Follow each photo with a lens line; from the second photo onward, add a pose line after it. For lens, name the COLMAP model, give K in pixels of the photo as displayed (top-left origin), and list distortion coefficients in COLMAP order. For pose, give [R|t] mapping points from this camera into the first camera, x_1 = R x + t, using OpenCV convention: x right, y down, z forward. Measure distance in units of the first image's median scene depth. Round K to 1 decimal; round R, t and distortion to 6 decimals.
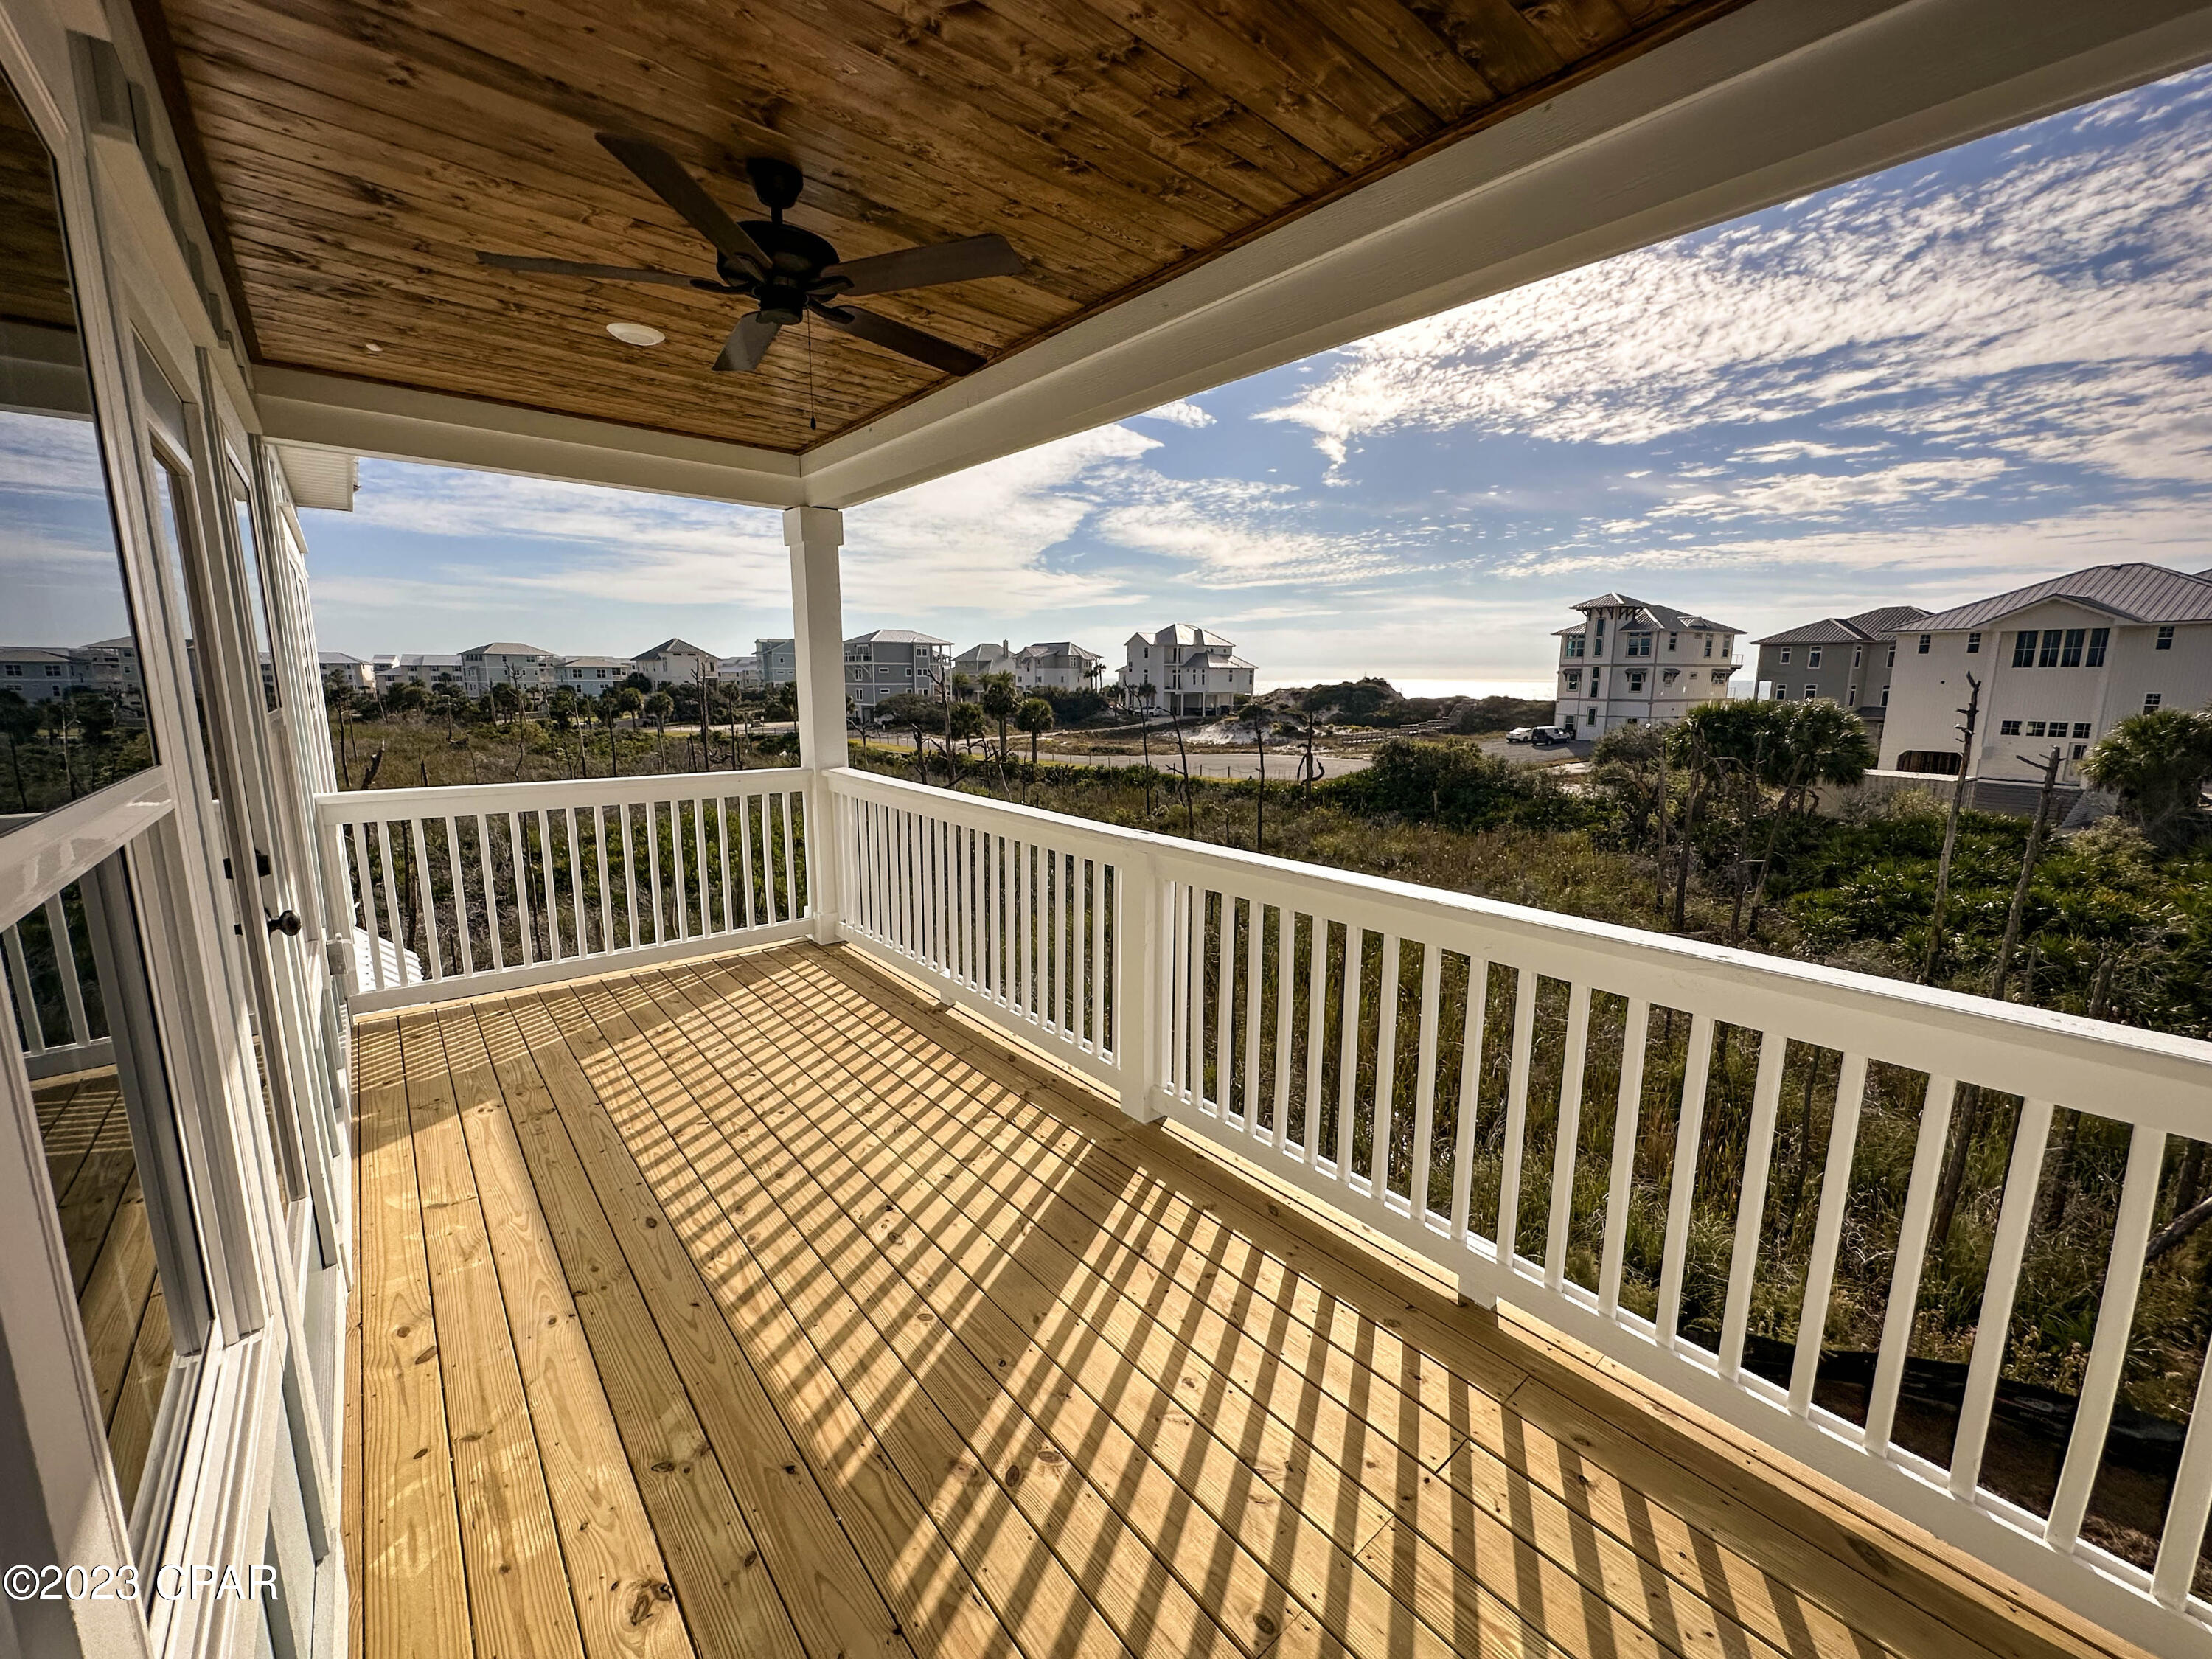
lens RADIAL K [[888.2, 0, 1119.4], [0, 888.2, 831.5], [0, 0, 1]] dist [-0.002970, -0.001089]
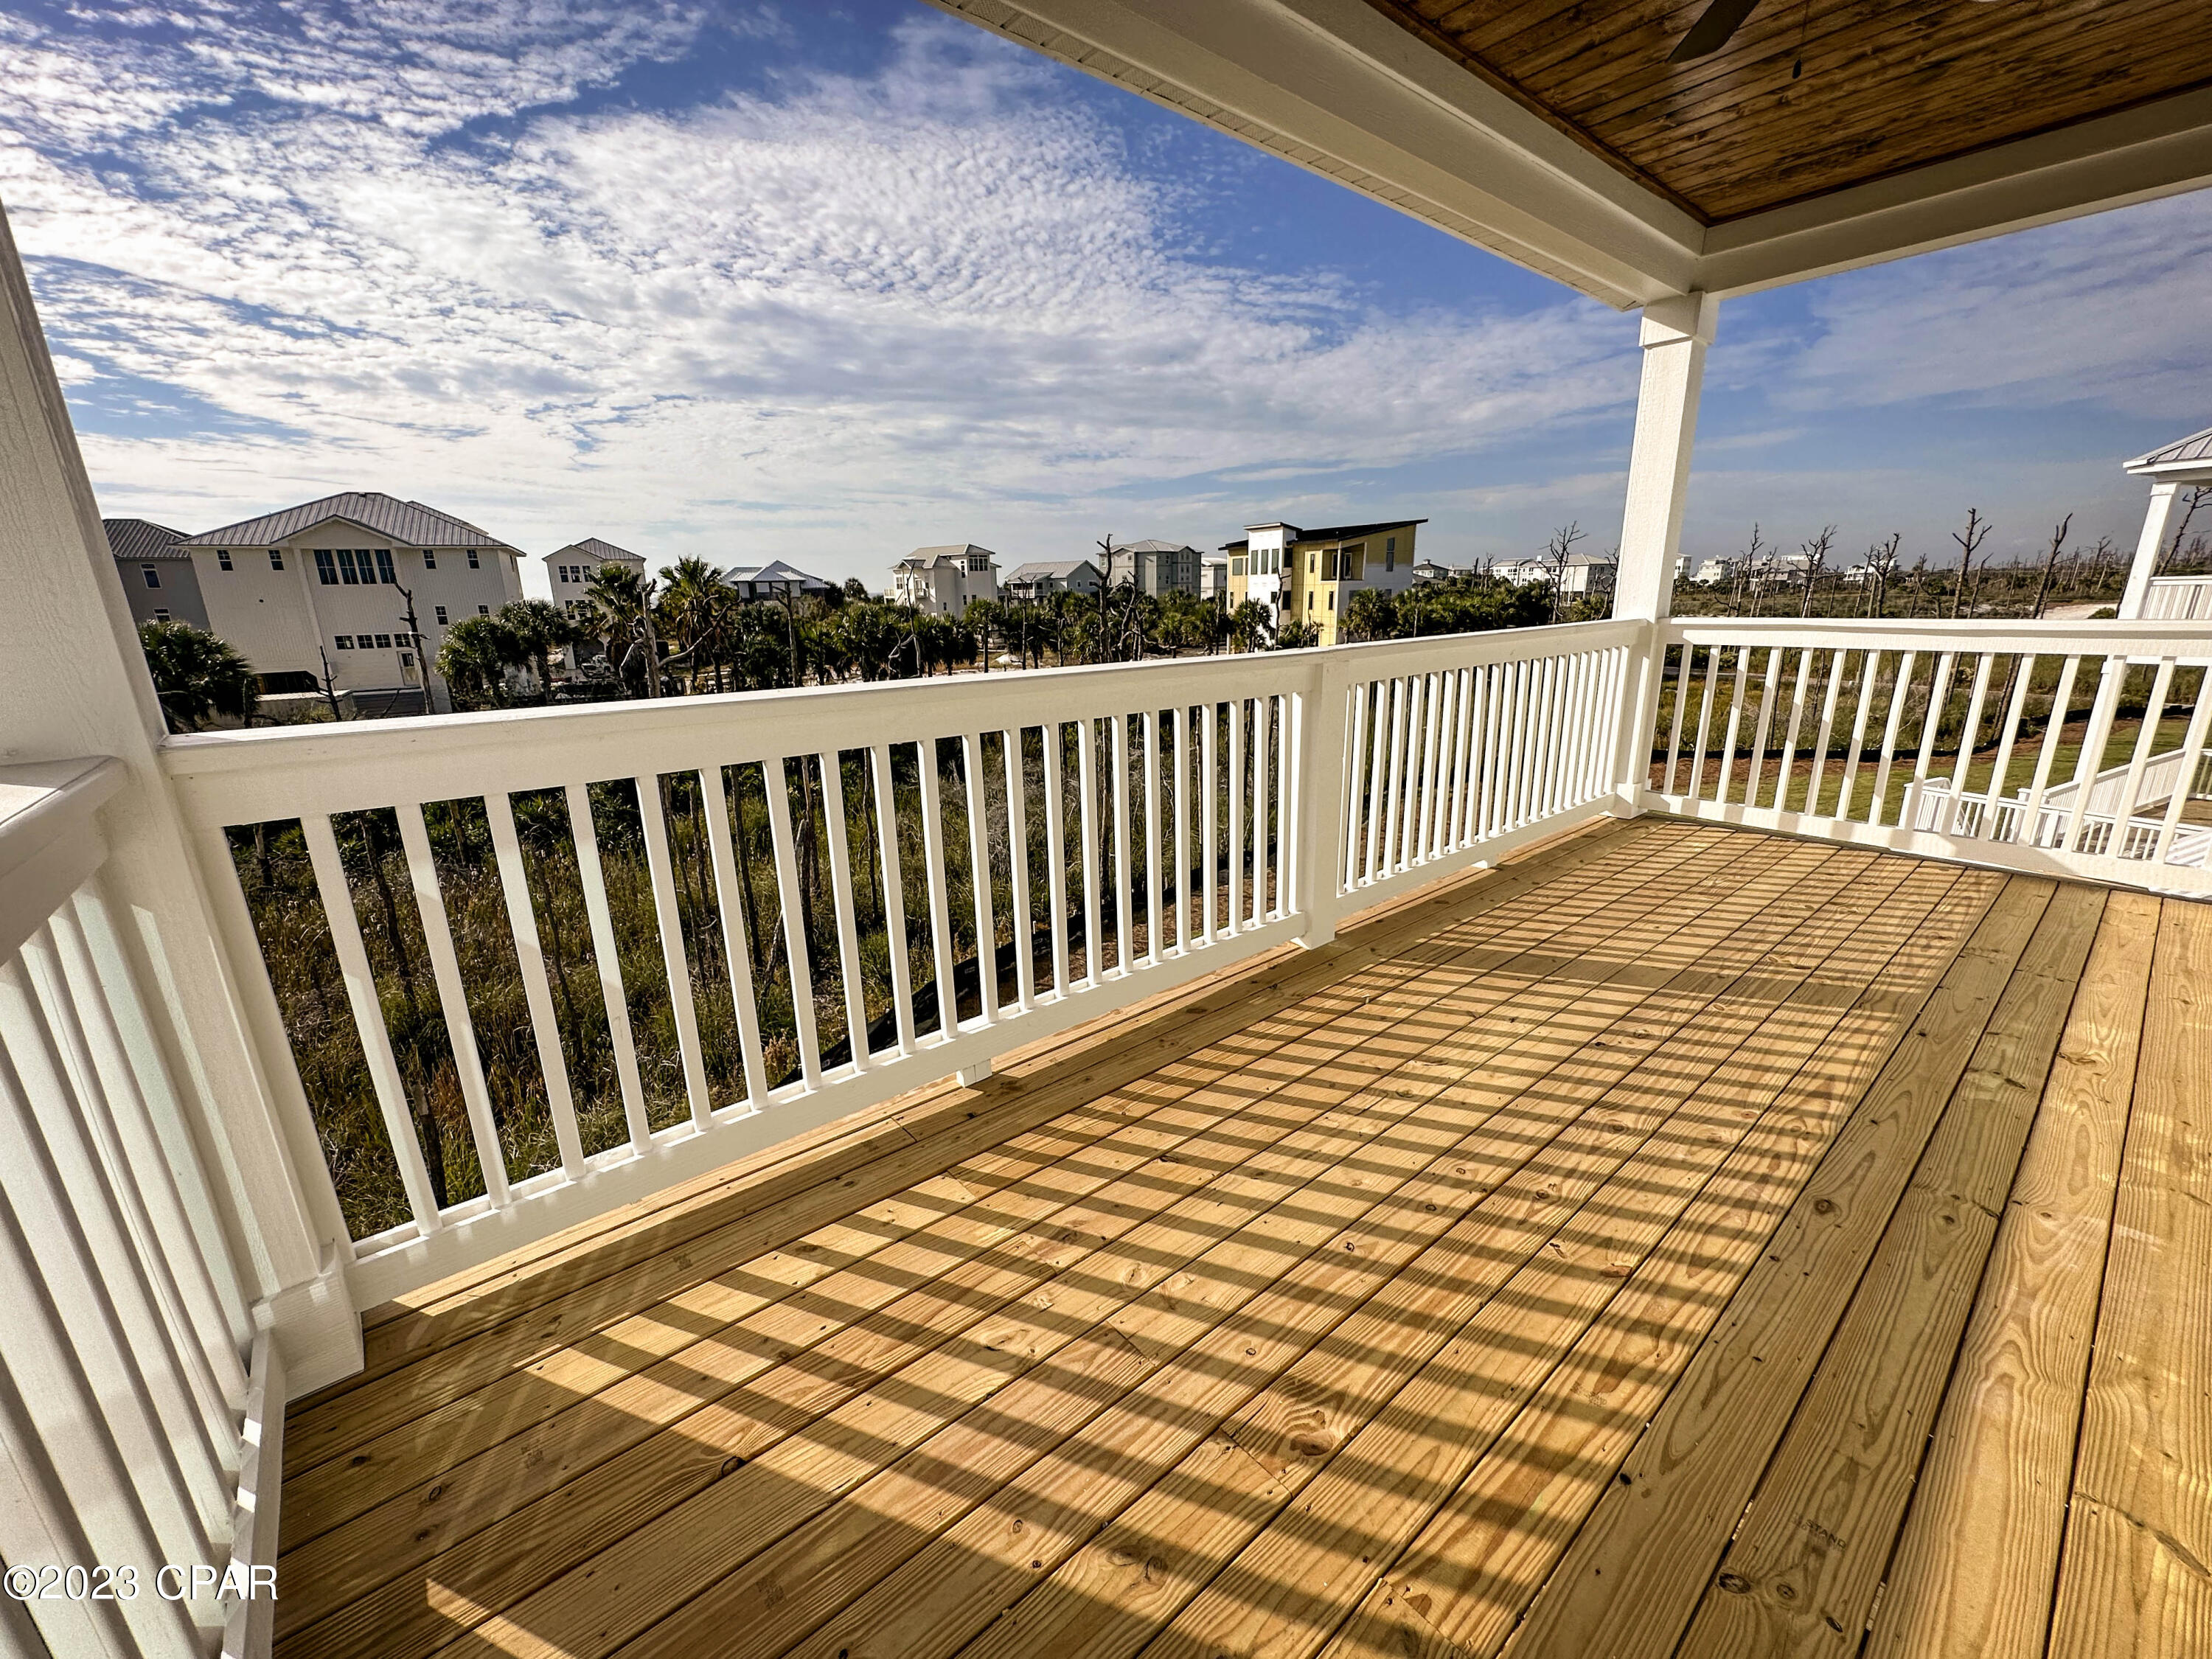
lens RADIAL K [[888.2, 0, 1115.6], [0, 888.2, 828.5], [0, 0, 1]] dist [-0.002970, -0.001089]
pose [[0.003642, -0.267003, 0.963689, -0.667395], [0.193831, 0.945607, 0.261261, -0.069964], [-0.981028, 0.185841, 0.055197, 0.869307]]
